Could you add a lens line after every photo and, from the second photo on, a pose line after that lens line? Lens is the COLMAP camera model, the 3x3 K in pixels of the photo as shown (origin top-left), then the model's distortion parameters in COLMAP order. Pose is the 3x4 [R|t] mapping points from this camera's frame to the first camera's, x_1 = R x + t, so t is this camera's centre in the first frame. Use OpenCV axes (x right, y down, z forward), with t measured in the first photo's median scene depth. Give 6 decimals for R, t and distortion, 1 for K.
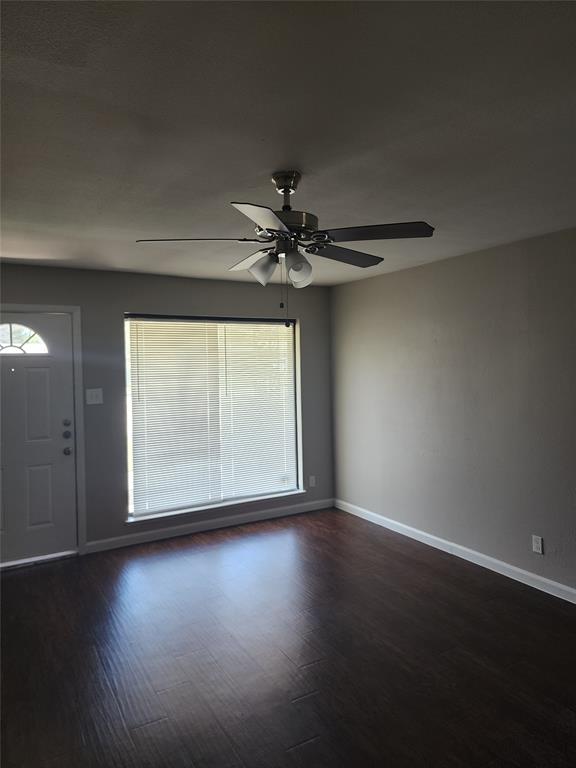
lens RADIAL K [[504.2, 0, 289.3], [0, 504.2, 380.4], [0, 0, 1]] dist [0.069761, -0.060136]
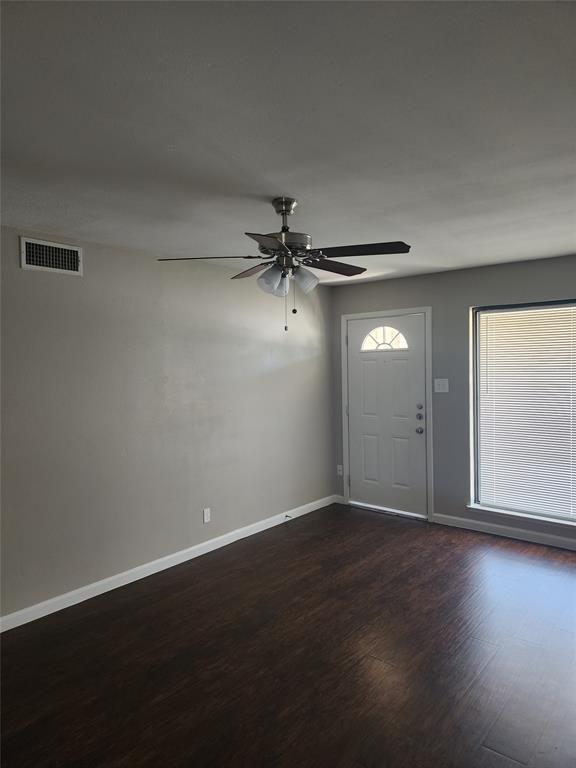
lens RADIAL K [[508.4, 0, 280.6], [0, 508.4, 374.3], [0, 0, 1]] dist [0.072086, -0.066015]
pose [[0.359746, 0.039469, -0.932215, 0.547725], [-0.013152, 0.999220, 0.037231, -0.031421], [0.932958, -0.001134, 0.359984, 0.269382]]
